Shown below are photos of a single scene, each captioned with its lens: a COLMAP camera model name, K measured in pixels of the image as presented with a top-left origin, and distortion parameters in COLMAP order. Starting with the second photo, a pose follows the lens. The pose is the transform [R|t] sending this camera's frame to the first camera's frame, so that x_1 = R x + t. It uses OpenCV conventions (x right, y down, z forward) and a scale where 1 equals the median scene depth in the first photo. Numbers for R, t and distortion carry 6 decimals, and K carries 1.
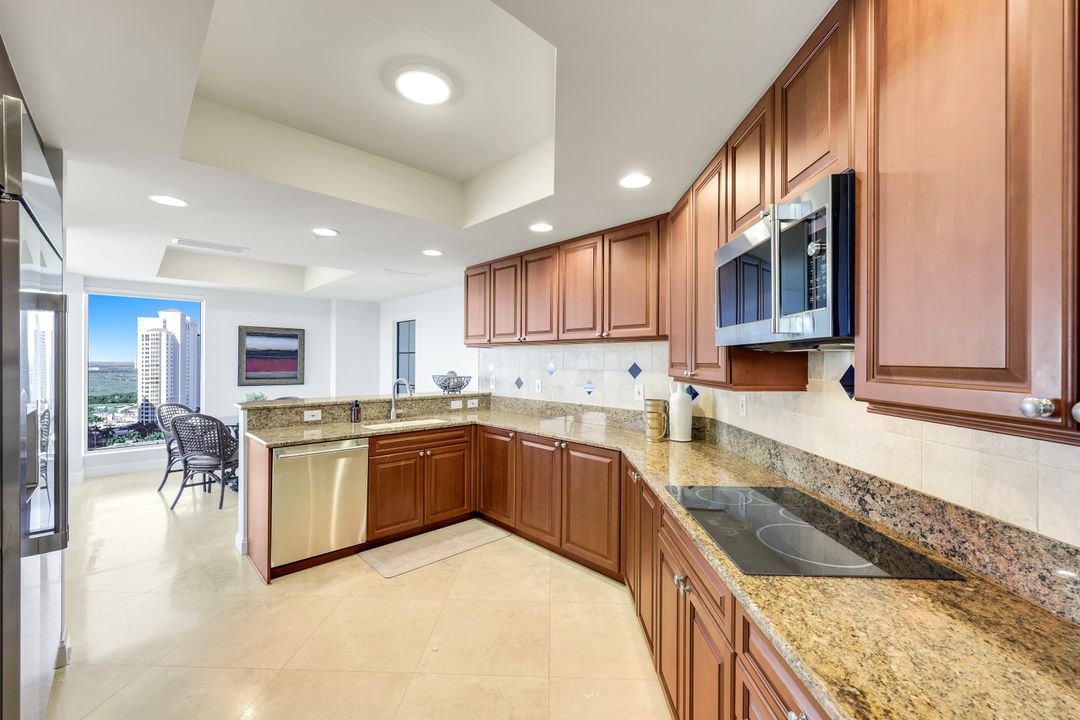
lens RADIAL K [[438.1, 0, 543.9], [0, 438.1, 359.1], [0, 0, 1]] dist [0.002300, -0.001210]
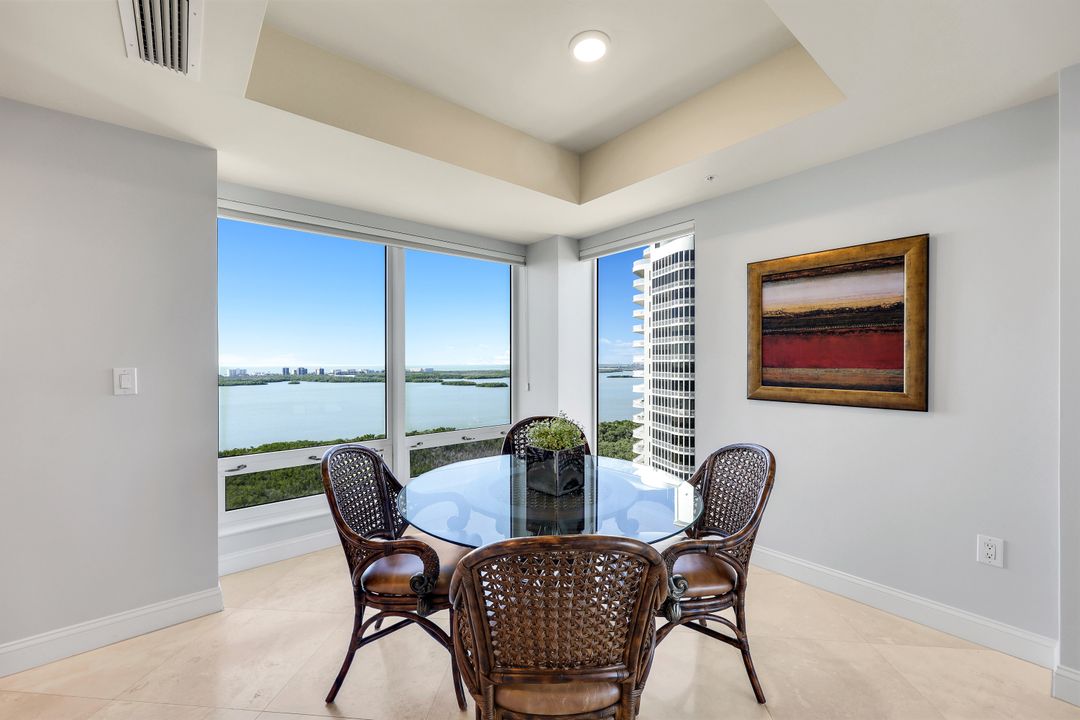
lens RADIAL K [[438.1, 0, 540.4], [0, 438.1, 361.1], [0, 0, 1]] dist [0.002300, -0.001210]
pose [[-0.085819, -0.007785, -0.996280, -0.334757], [0.006829, 0.999941, -0.008402, 0.035690], [0.996287, -0.007524, -0.085761, 1.173315]]
